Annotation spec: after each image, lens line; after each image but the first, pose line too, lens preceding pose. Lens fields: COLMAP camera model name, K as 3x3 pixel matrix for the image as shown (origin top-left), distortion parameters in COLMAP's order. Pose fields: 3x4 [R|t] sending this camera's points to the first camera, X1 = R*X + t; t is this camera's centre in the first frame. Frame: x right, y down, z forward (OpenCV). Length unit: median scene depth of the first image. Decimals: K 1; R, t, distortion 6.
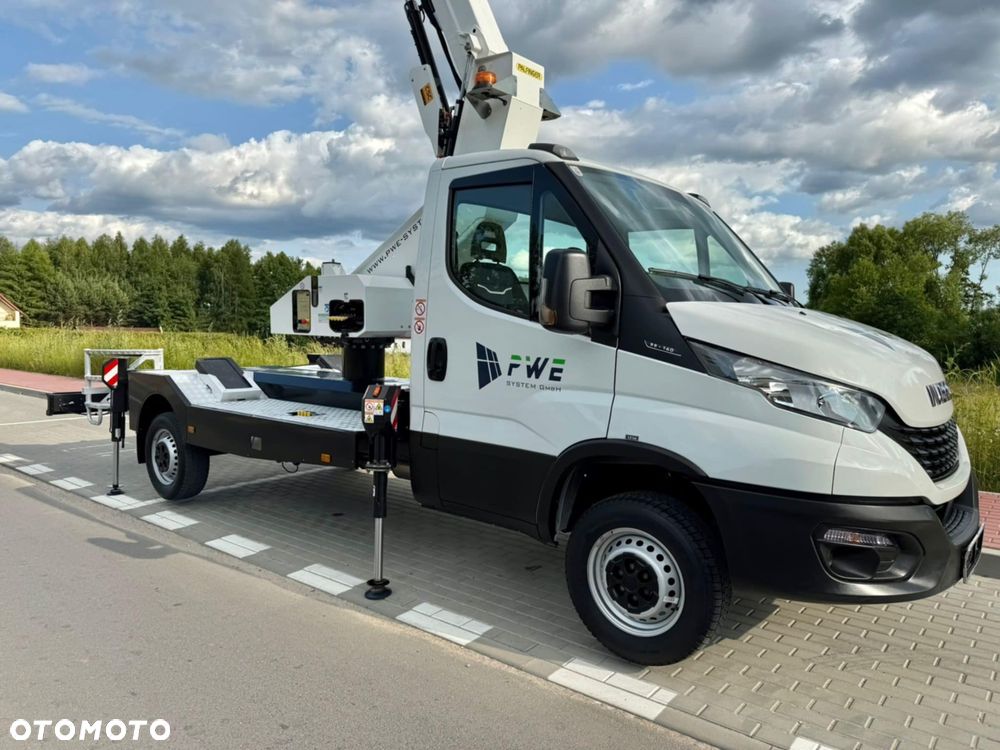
lens RADIAL K [[738.8, 0, 496.6], [0, 738.8, 380.1], [0, 0, 1]] dist [0.049248, -0.000966]
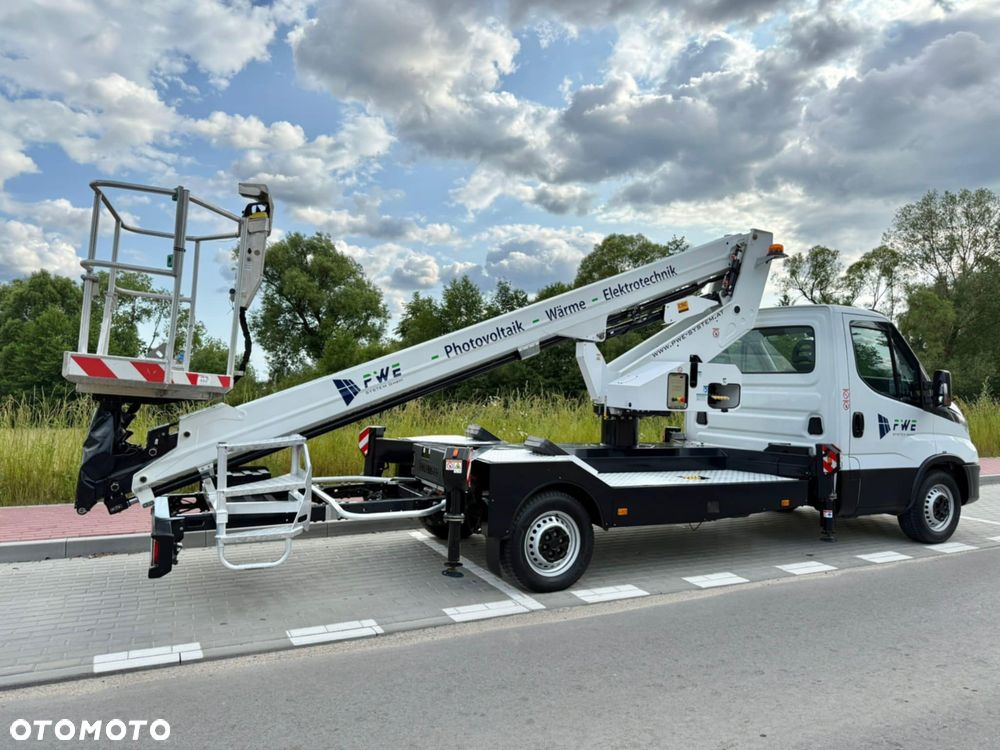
lens RADIAL K [[702.4, 0, 503.1], [0, 702.4, 377.0], [0, 0, 1]] dist [0.110844, -0.167958]
pose [[0.386152, 0.000186, 0.922435, -1.414326], [0.049388, 0.998561, -0.020876, -0.105590], [-0.921112, 0.053619, 0.385588, 0.823867]]
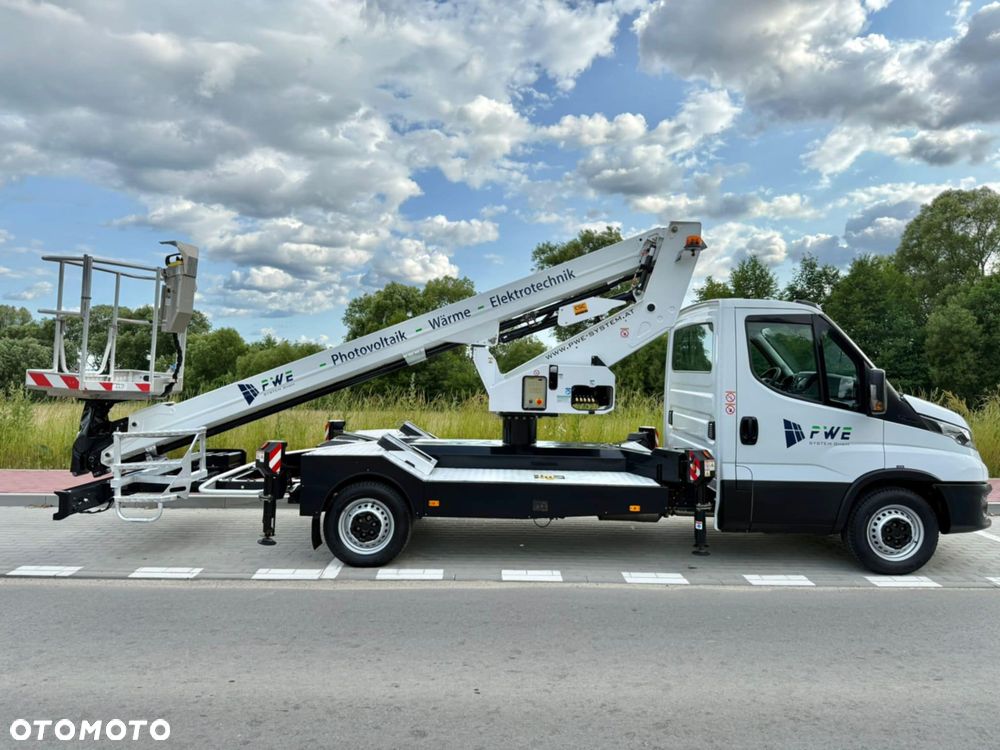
lens RADIAL K [[705.0, 0, 500.0], [0, 705.0, 375.0], [0, 0, 1]] dist [0.098130, -0.143653]
pose [[0.760450, -0.017282, 0.649167, -1.067822], [0.046704, 0.998513, -0.028128, -0.093126], [-0.647715, 0.051708, 0.760126, 0.147904]]
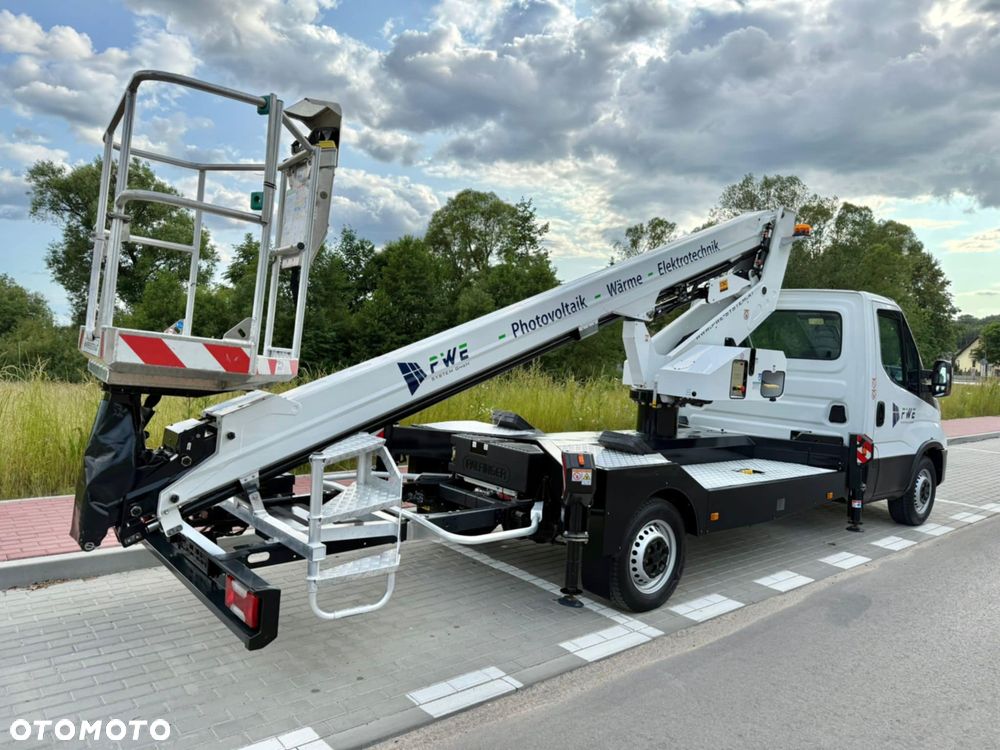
lens RADIAL K [[702.4, 0, 501.2], [0, 702.4, 381.9], [0, 0, 1]] dist [0.095474, -0.166251]
pose [[0.155491, -0.060498, 0.985983, -1.352683], [0.017818, 0.998132, 0.058434, -0.156744], [-0.987677, 0.008482, 0.156279, 1.186594]]
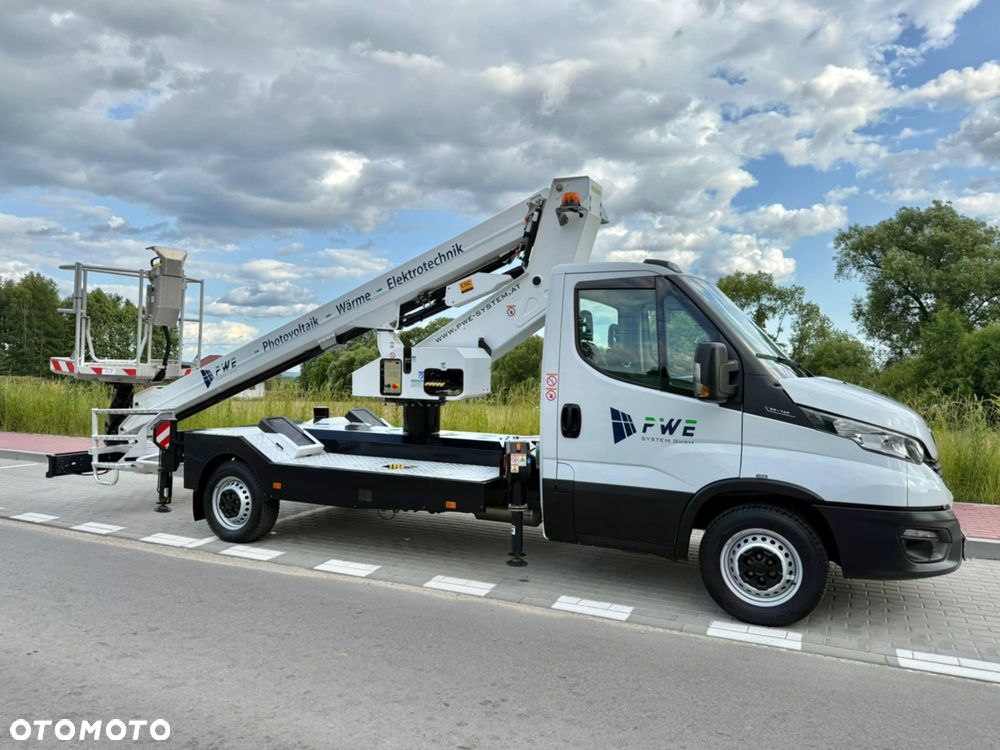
lens RADIAL K [[723.2, 0, 500.0], [0, 723.2, 375.0], [0, 0, 1]] dist [0.137691, -0.218596]
pose [[0.970068, -0.010150, 0.242623, -0.373493], [0.024027, 0.998235, -0.054306, -0.030506], [-0.241643, 0.058510, 0.968600, -0.140724]]
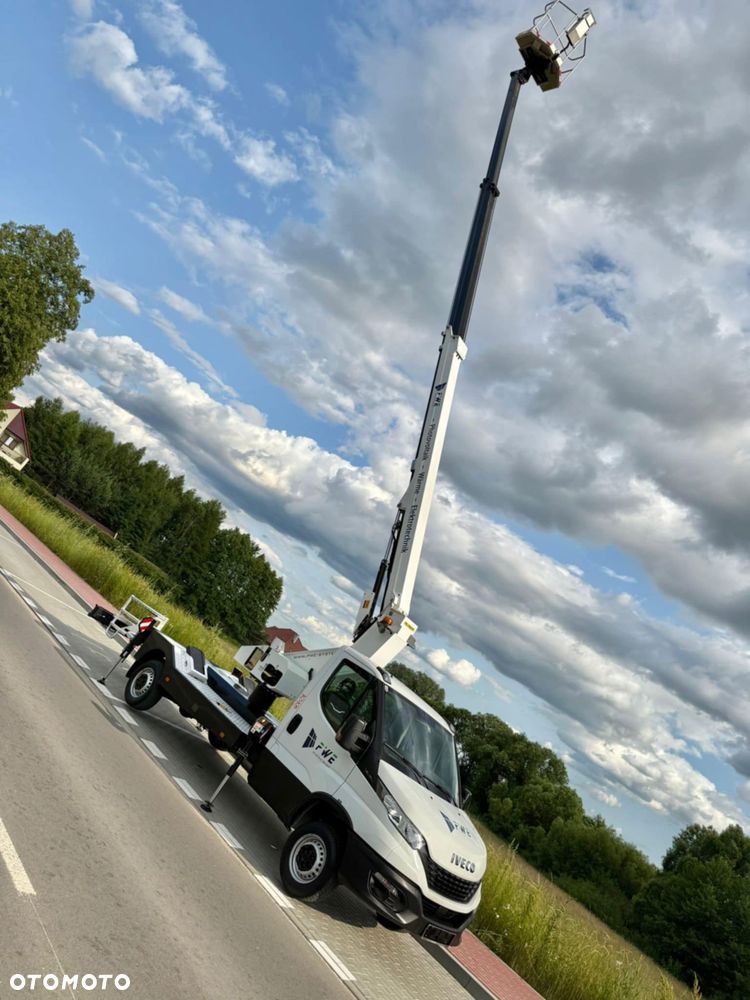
lens RADIAL K [[743.6, 0, 366.7], [0, 743.6, 500.1], [0, 0, 1]] dist [0.163767, -0.209273]
pose [[0.839905, 0.519823, -0.156025, 0.077886], [-0.542392, 0.793758, -0.275244, -0.041787], [-0.019232, 0.315806, 0.948629, -1.015936]]
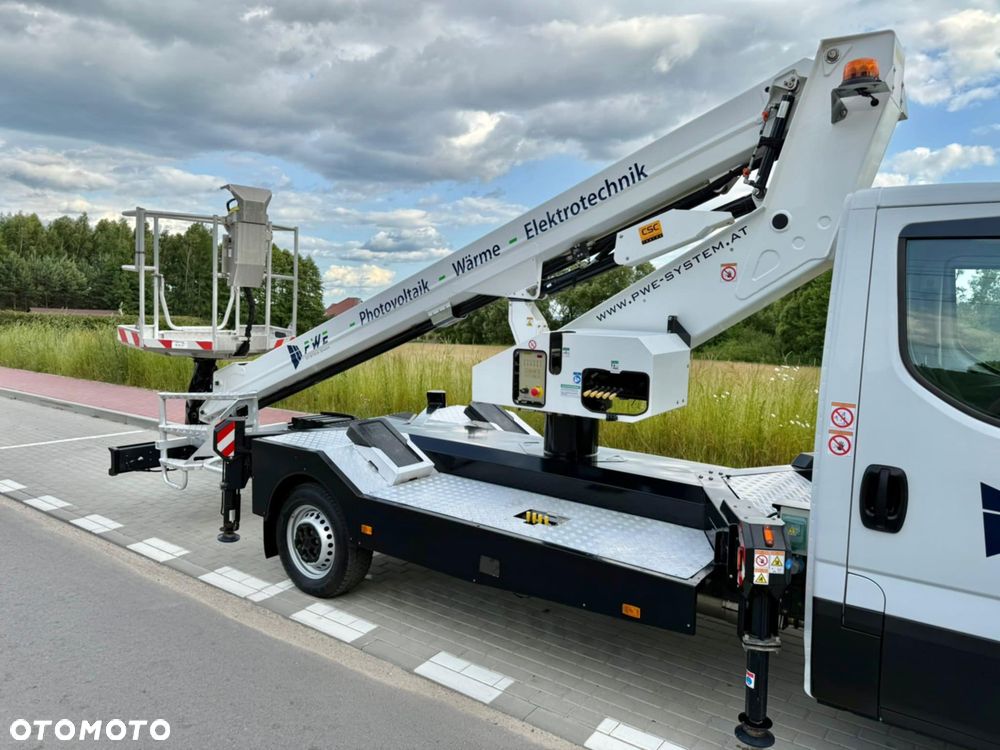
lens RADIAL K [[702.4, 0, 503.1], [0, 702.4, 377.0], [0, 0, 1]] dist [0.110844, -0.167958]
pose [[0.997092, -0.007431, 0.075850, -0.344521], [0.005233, 0.999562, 0.029133, -0.114994], [-0.076033, -0.028652, 0.996694, 0.294111]]
